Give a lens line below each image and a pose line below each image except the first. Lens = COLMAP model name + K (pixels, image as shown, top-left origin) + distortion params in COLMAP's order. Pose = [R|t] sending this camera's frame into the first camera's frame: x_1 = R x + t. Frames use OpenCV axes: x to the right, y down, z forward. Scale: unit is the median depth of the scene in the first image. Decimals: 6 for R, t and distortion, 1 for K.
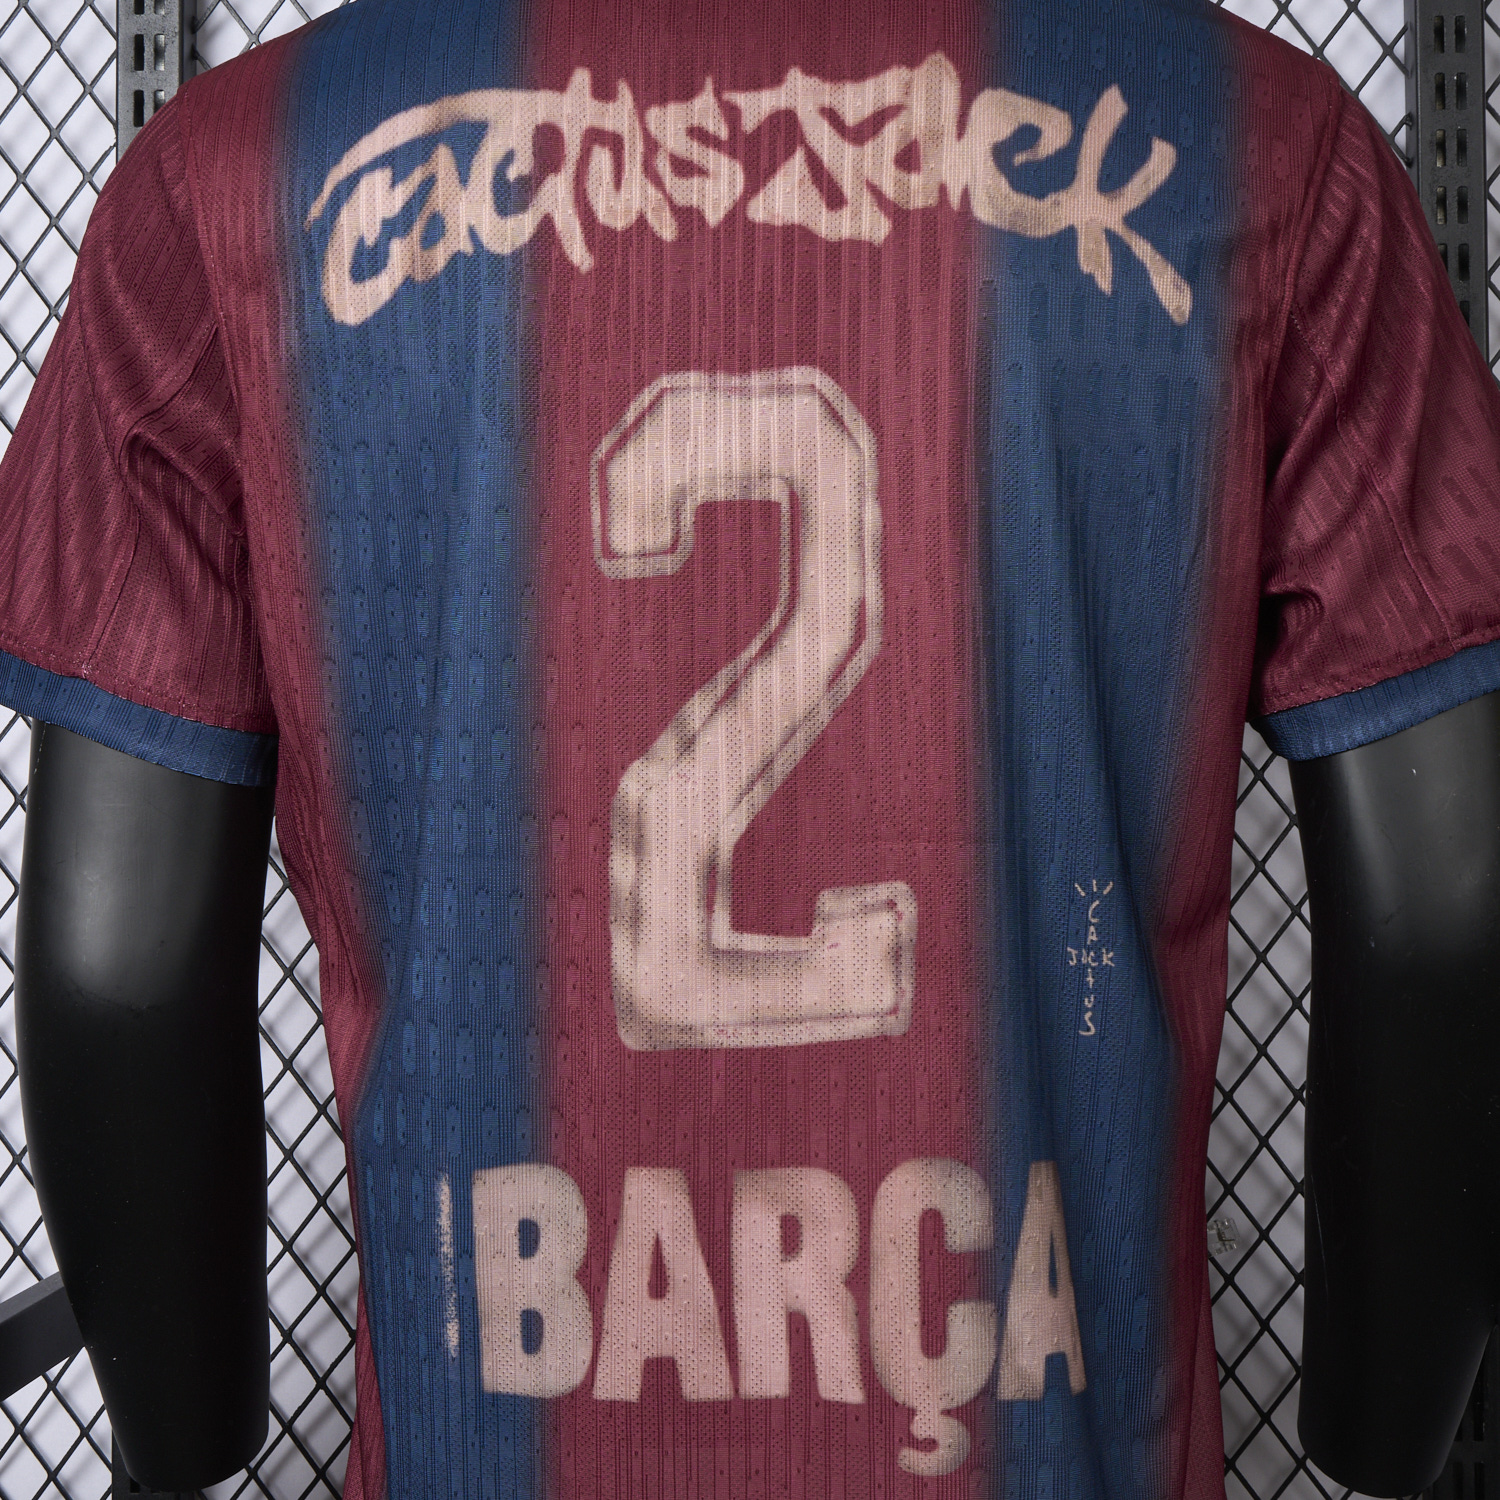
lens RADIAL K [[9069.6, 0, 750.0], [0, 9069.6, 750.0], [0, 0, 1]] dist [0.184162, -0.296723]
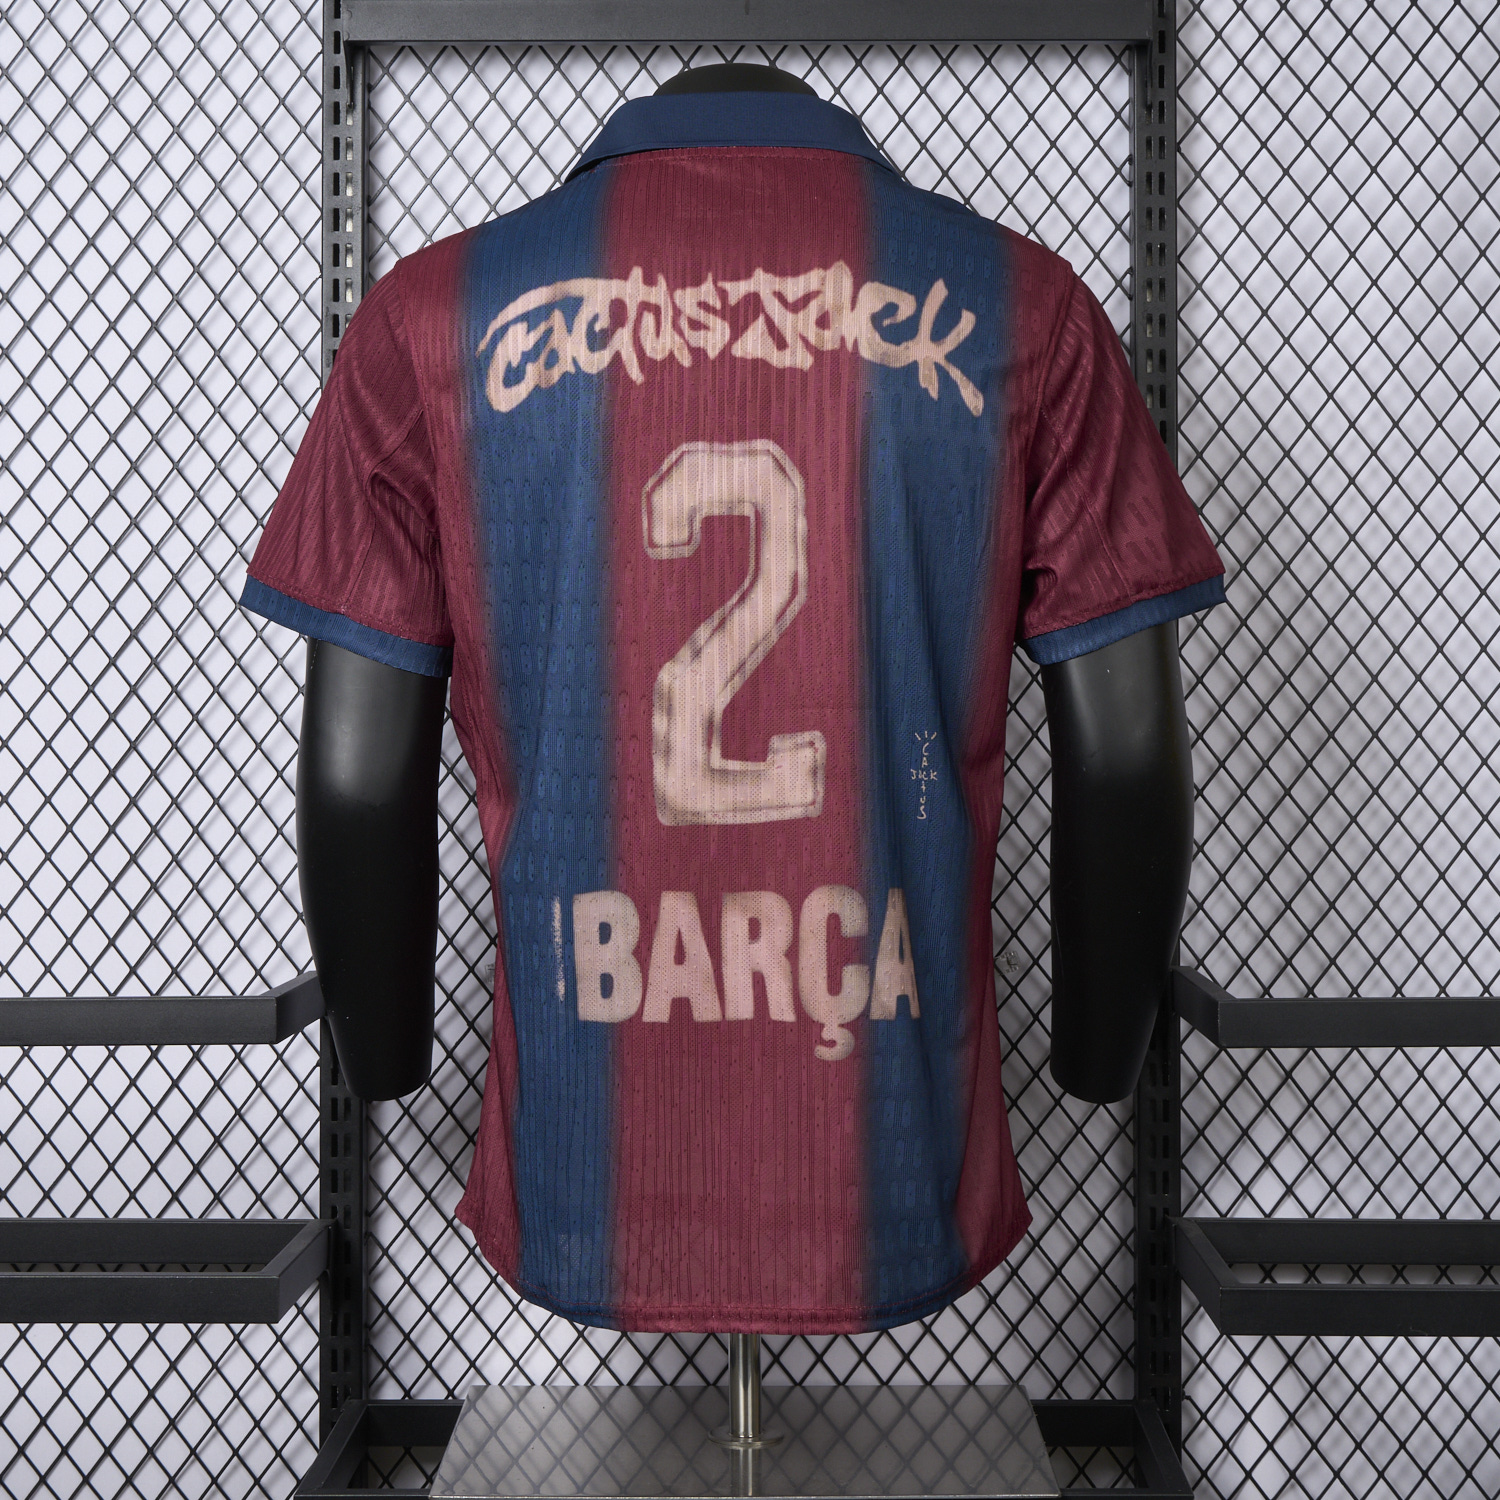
lens RADIAL K [[9491.6, 0, 807.6], [0, 9491.6, 750.7], [0, 0, 1]] dist [2.319654, 12.189290]
pose [[0.999795, 0.004961, 0.019637, -0.021463], [-0.005068, 0.999973, 0.005377, 0.008253], [-0.019609, -0.005476, 0.999793, -0.848209]]
